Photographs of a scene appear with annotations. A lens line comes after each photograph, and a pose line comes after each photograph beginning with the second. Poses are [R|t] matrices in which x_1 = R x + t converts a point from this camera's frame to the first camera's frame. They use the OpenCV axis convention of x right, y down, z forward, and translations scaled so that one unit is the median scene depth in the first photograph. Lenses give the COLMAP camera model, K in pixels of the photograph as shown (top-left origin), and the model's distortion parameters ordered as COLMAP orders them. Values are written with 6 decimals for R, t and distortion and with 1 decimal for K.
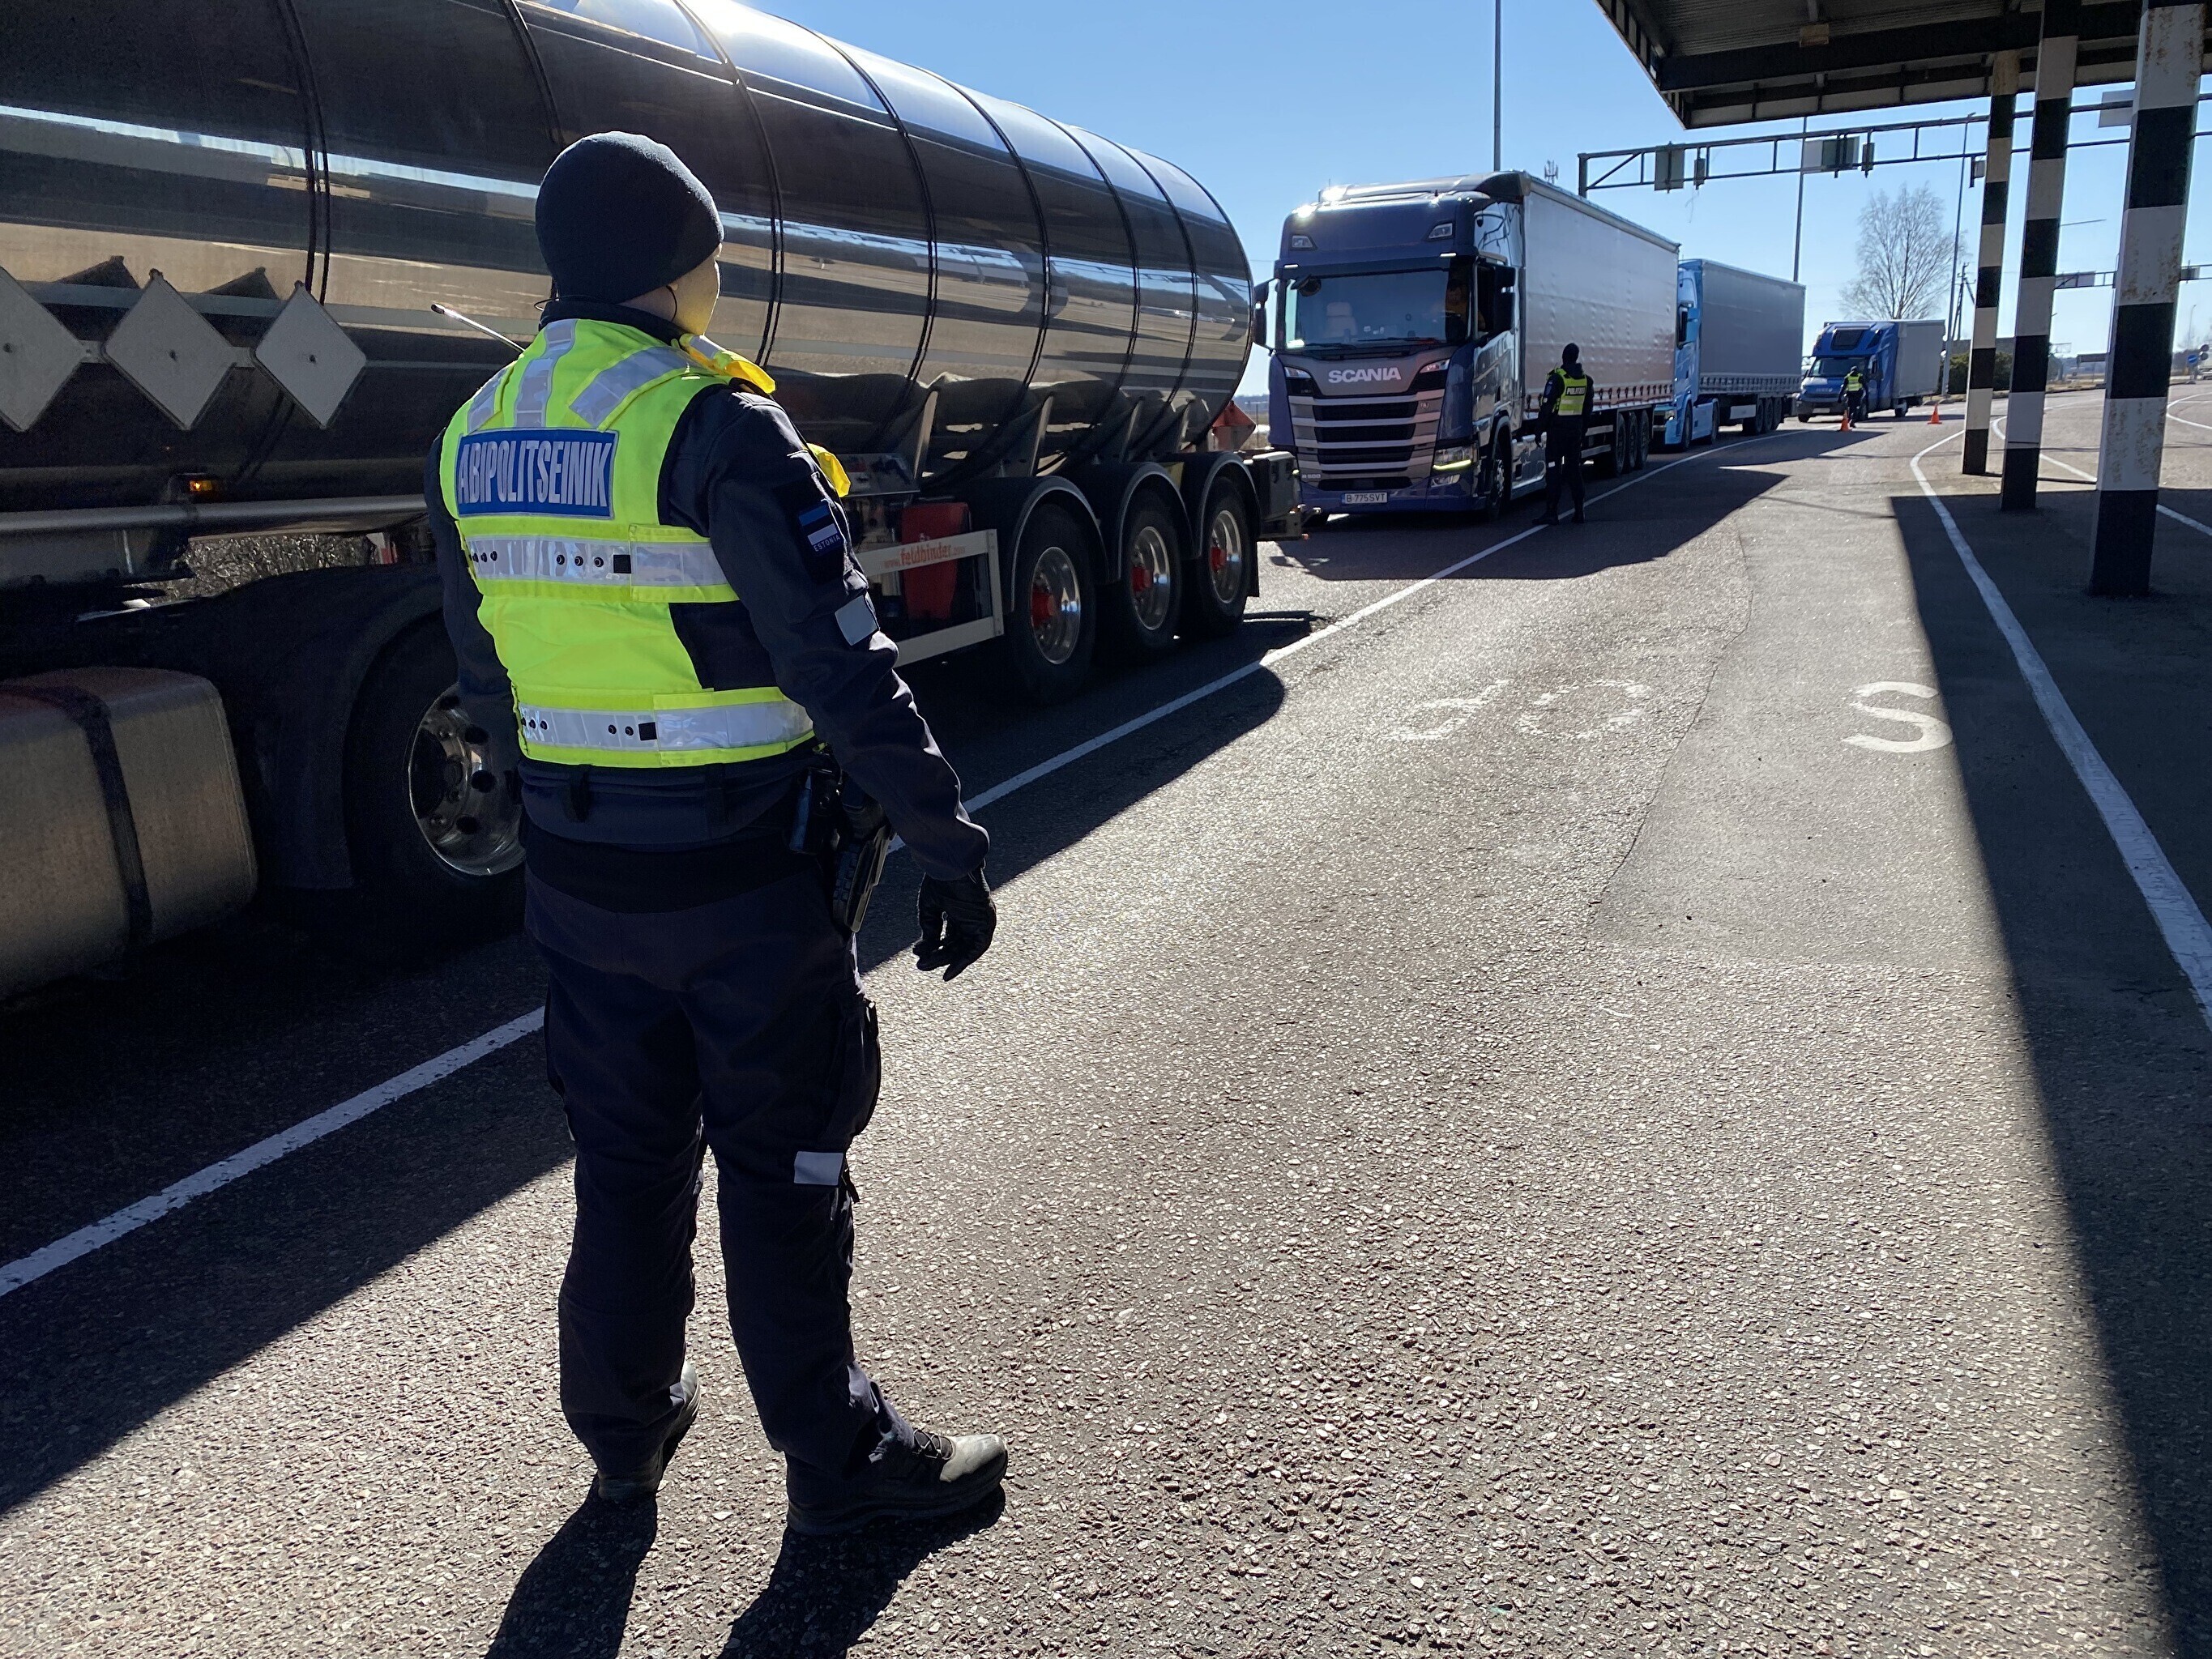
lens RADIAL K [[1705.3, 0, 1133.4], [0, 1705.3, 829.5], [0, 0, 1]] dist [0.047692, -0.042839]
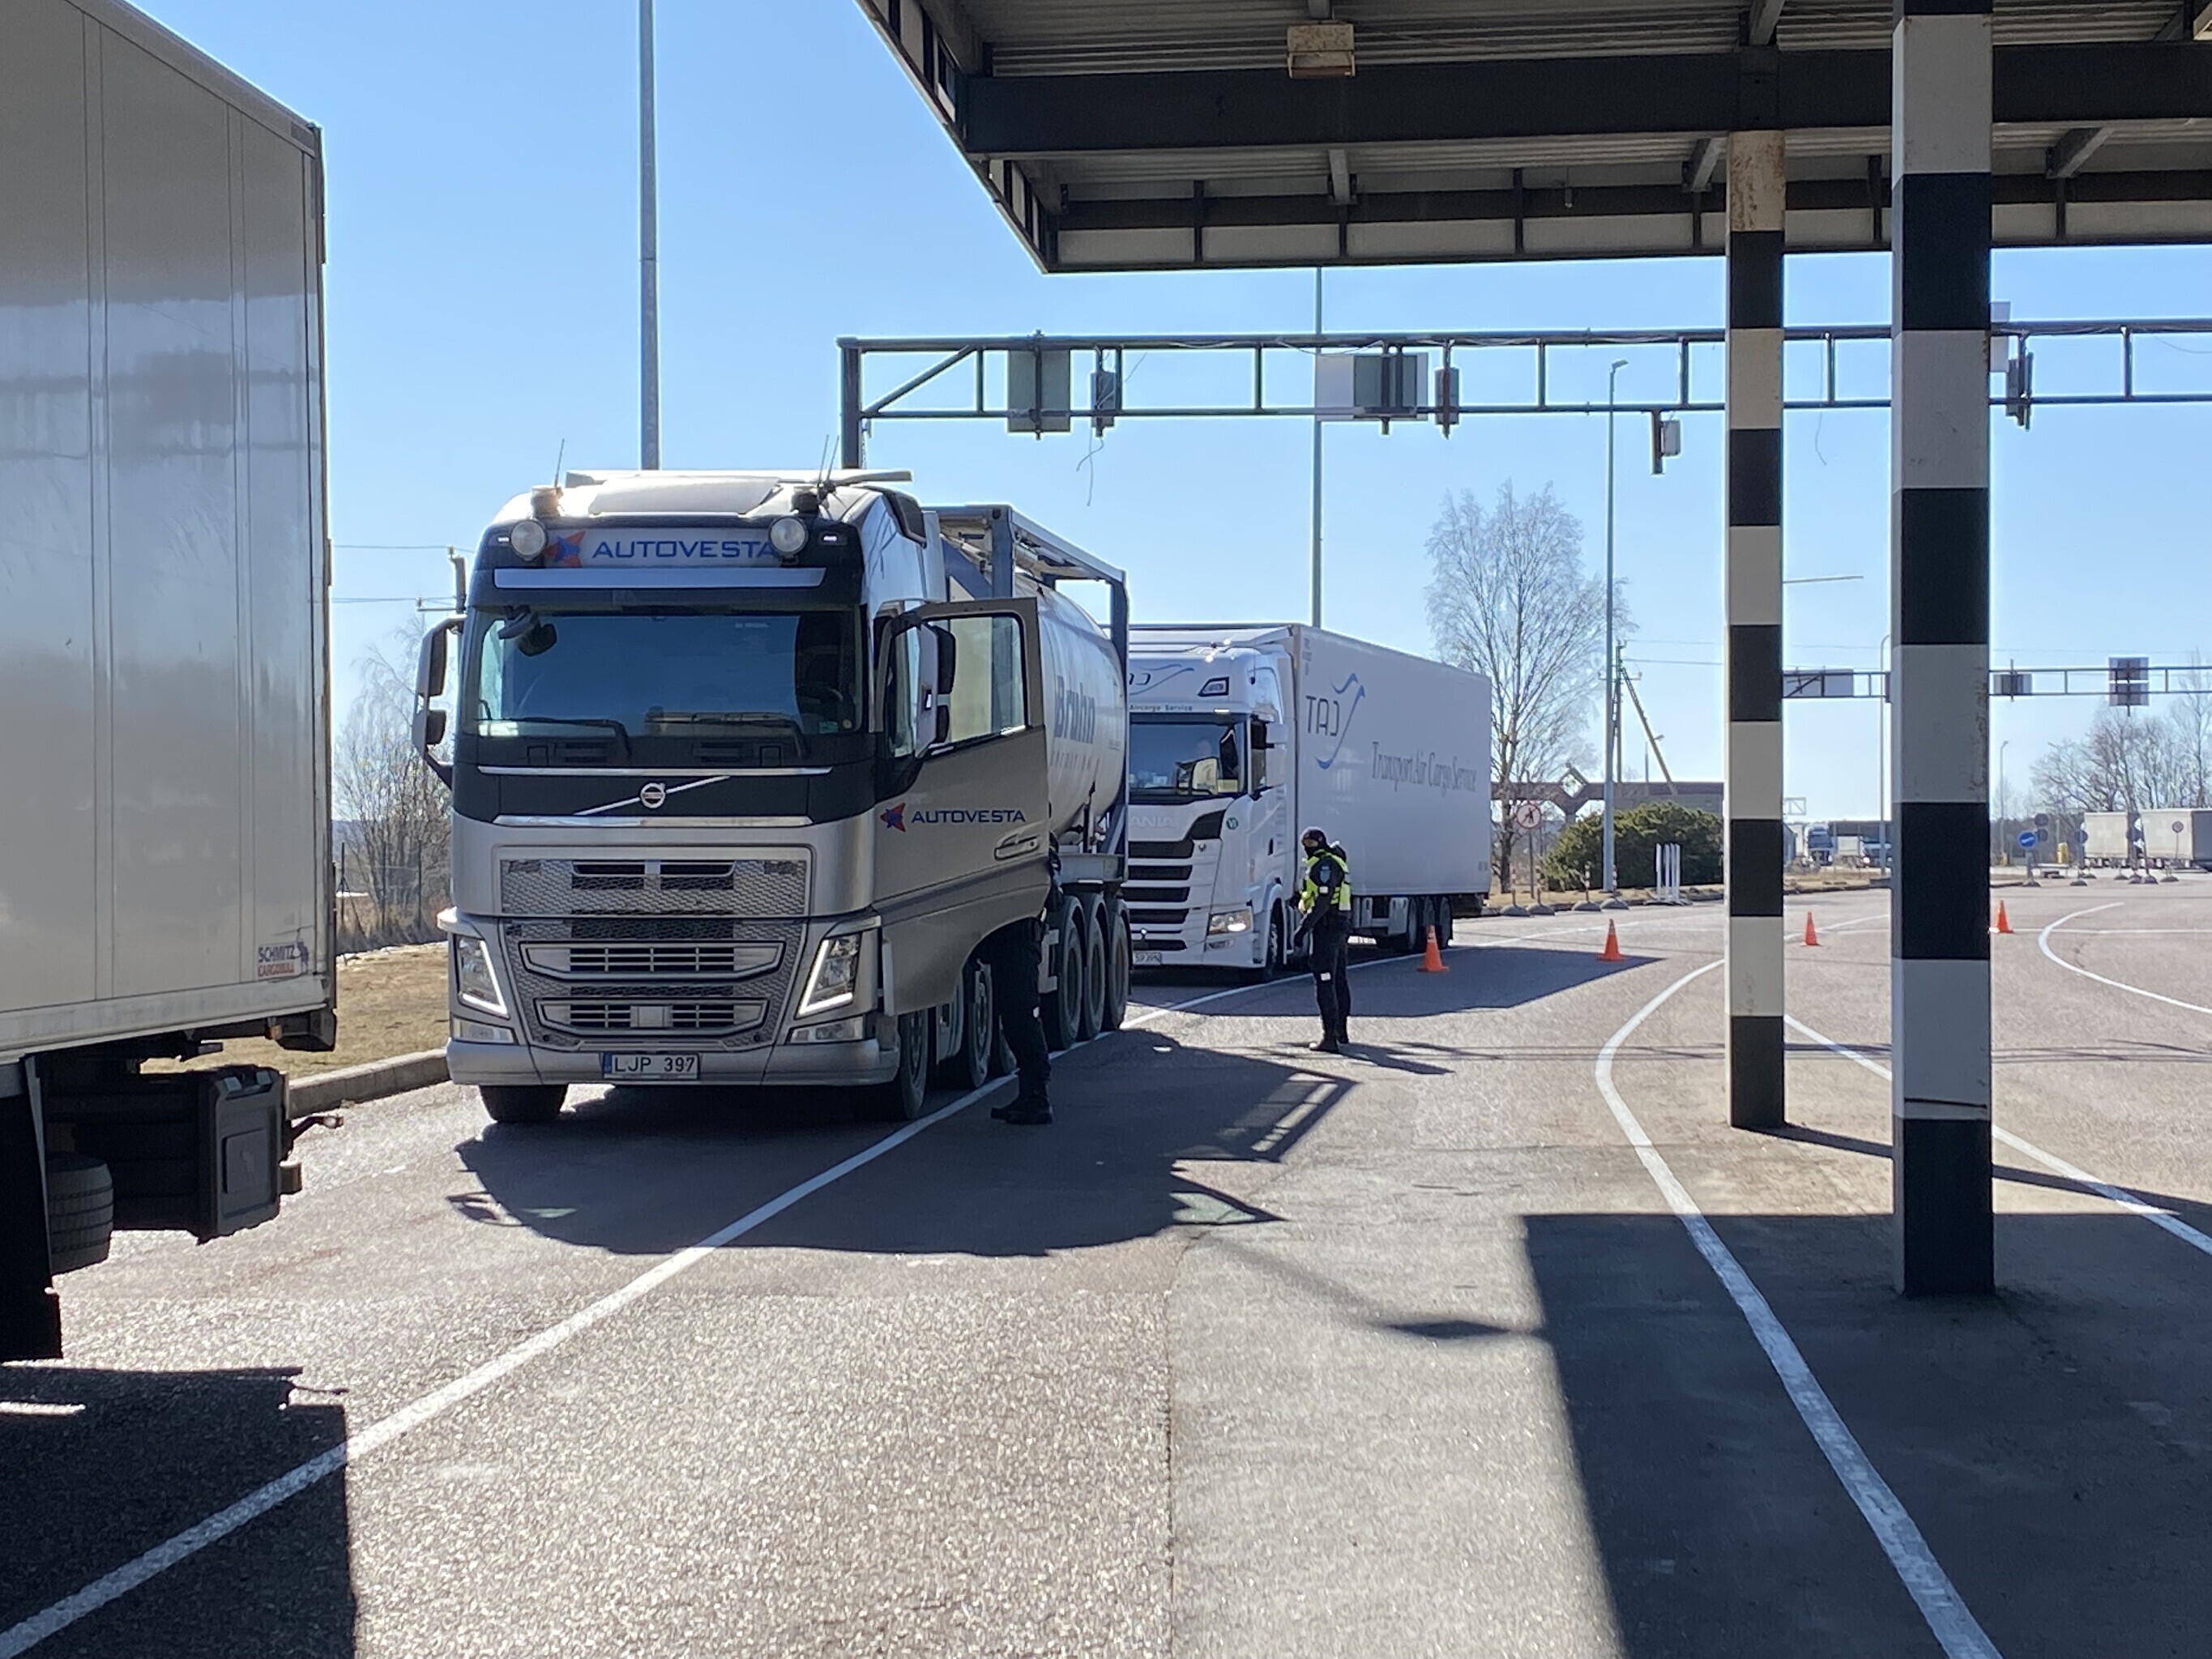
lens RADIAL K [[3605.4, 0, 1102.2], [0, 3605.4, 844.7], [0, 0, 1]] dist [0.172220, 0.000000]
pose [[0.956389, 0.040109, 0.289328, 0.077962], [0.031257, 0.970787, -0.237900, -0.057640], [-0.290418, 0.236569, 0.927196, 0.197190]]
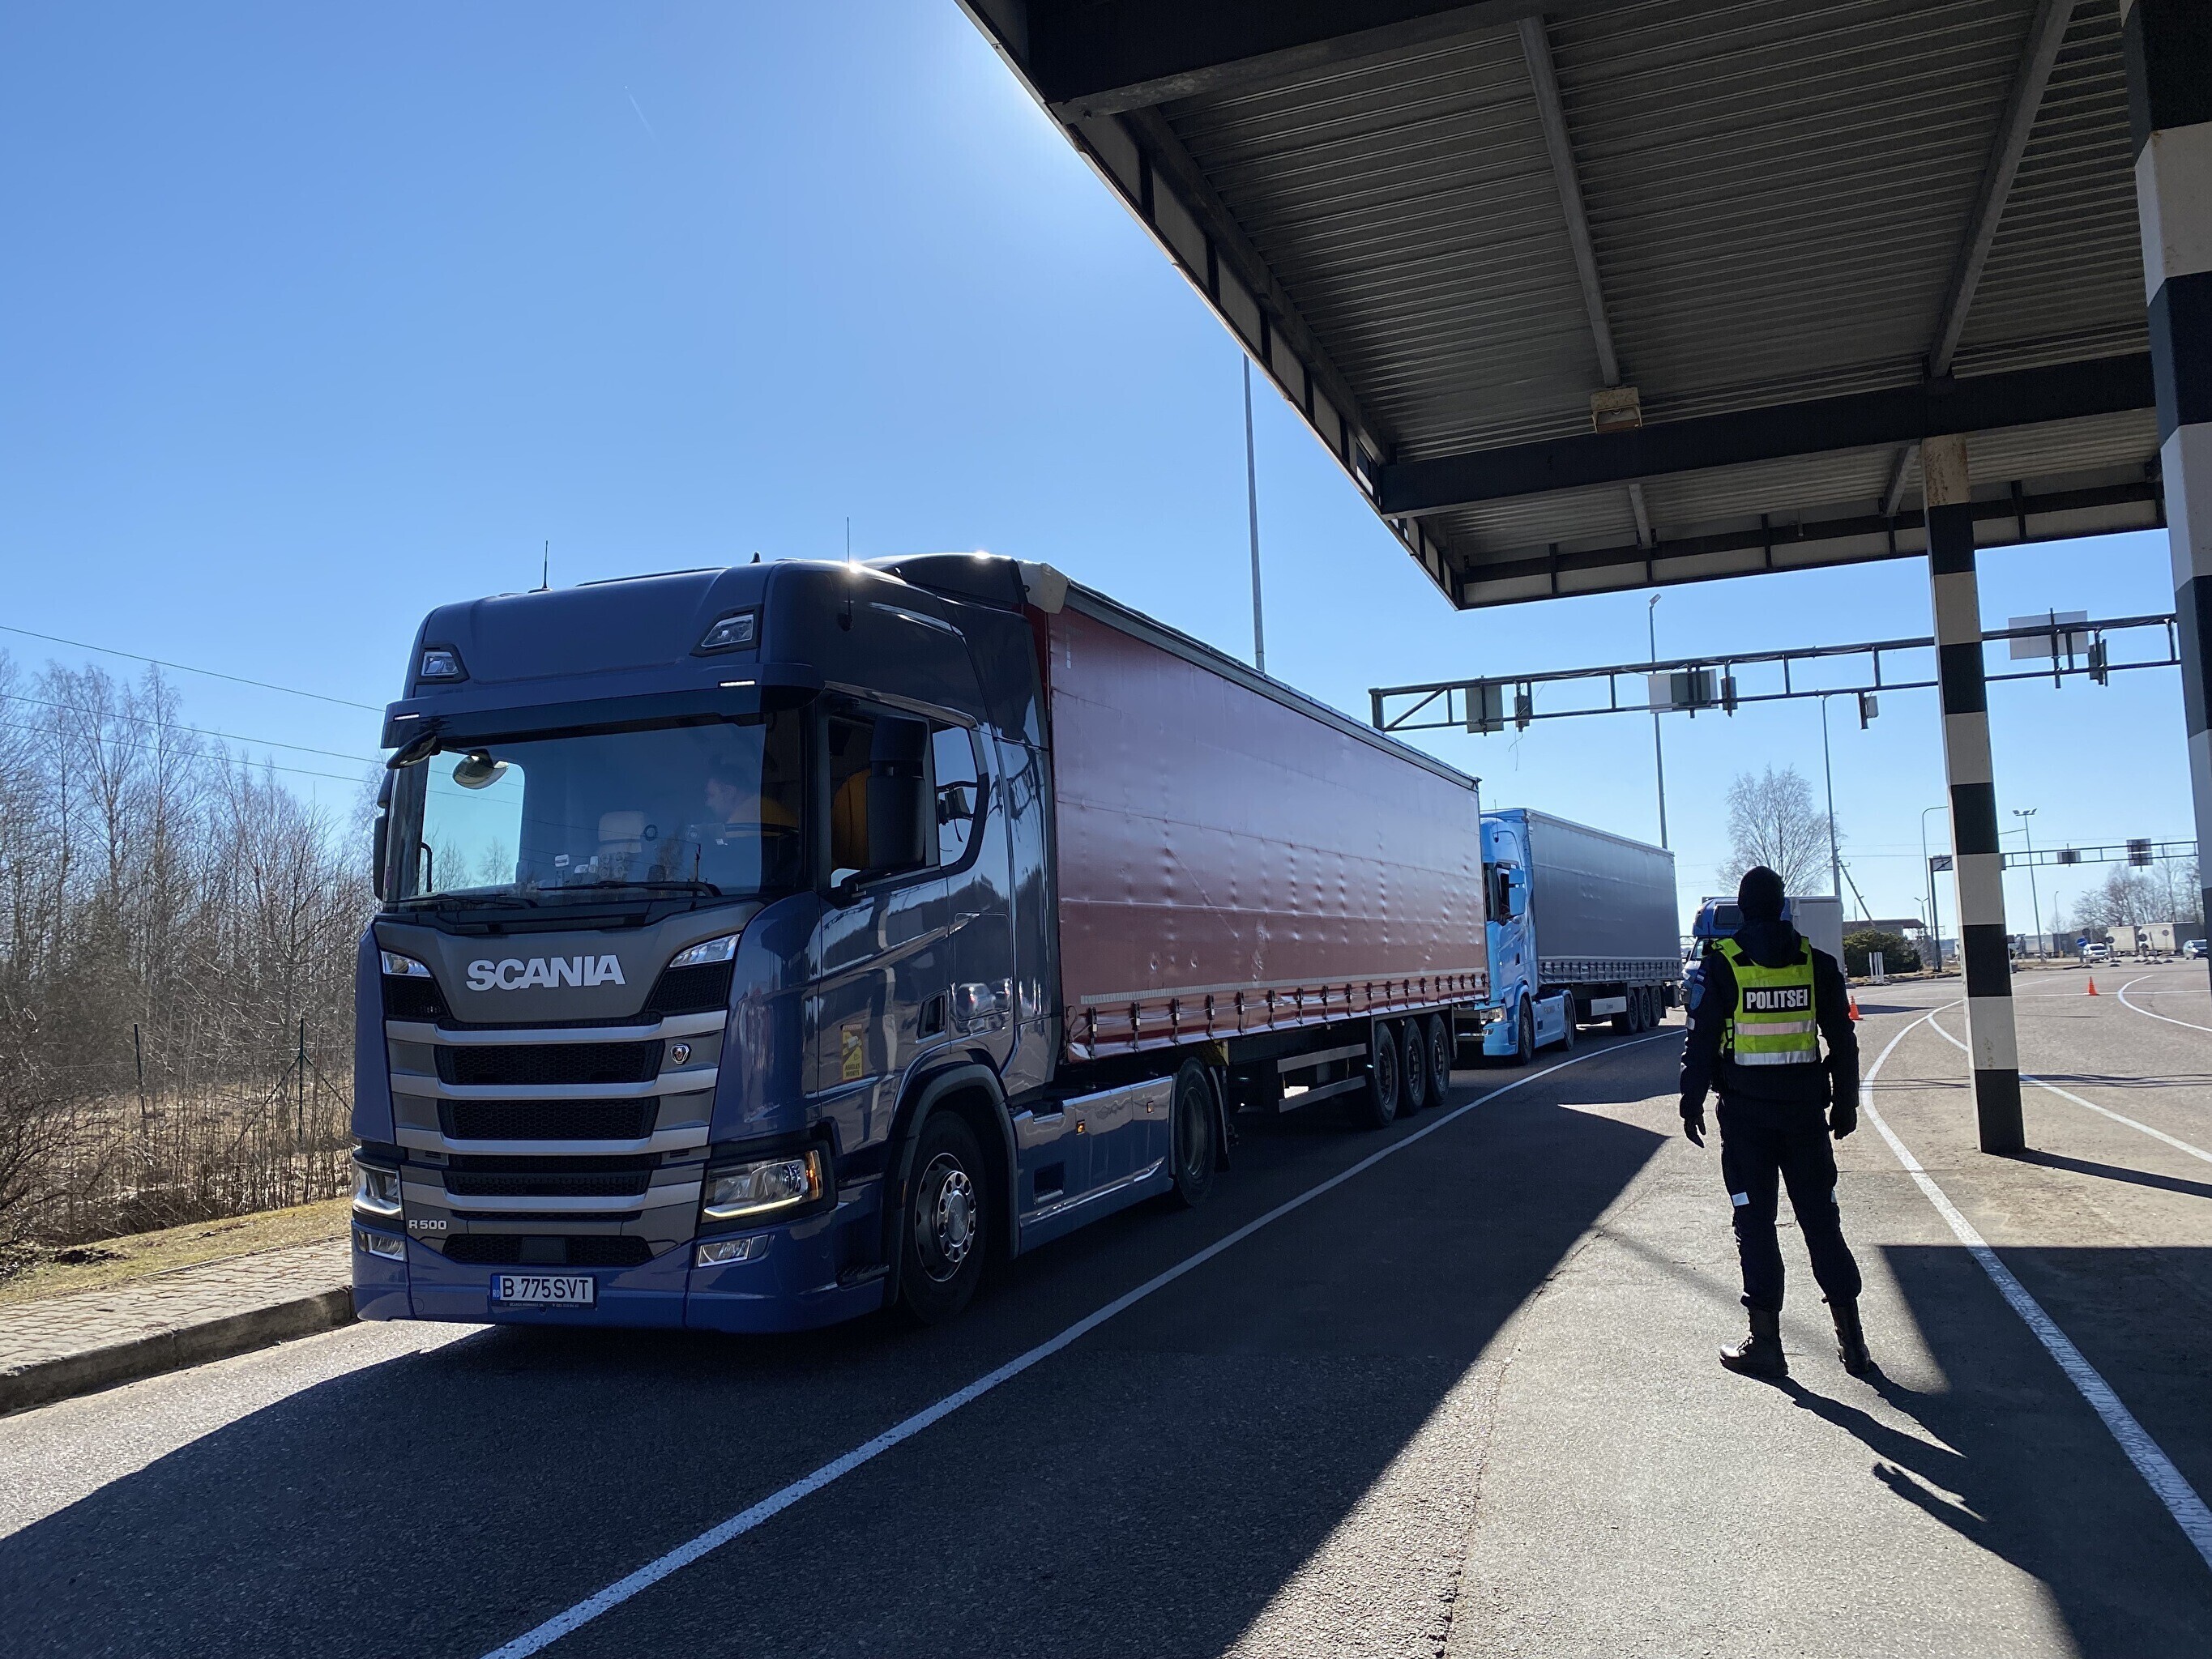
lens RADIAL K [[1705.3, 0, 1140.0], [0, 1705.3, 846.1], [0, 0, 1]] dist [0.047692, -0.042839]
pose [[0.998821, 0.003626, 0.048416, 0.150830], [0.011828, 0.948992, -0.315079, -0.100885], [-0.047089, 0.315280, 0.947830, 0.368640]]
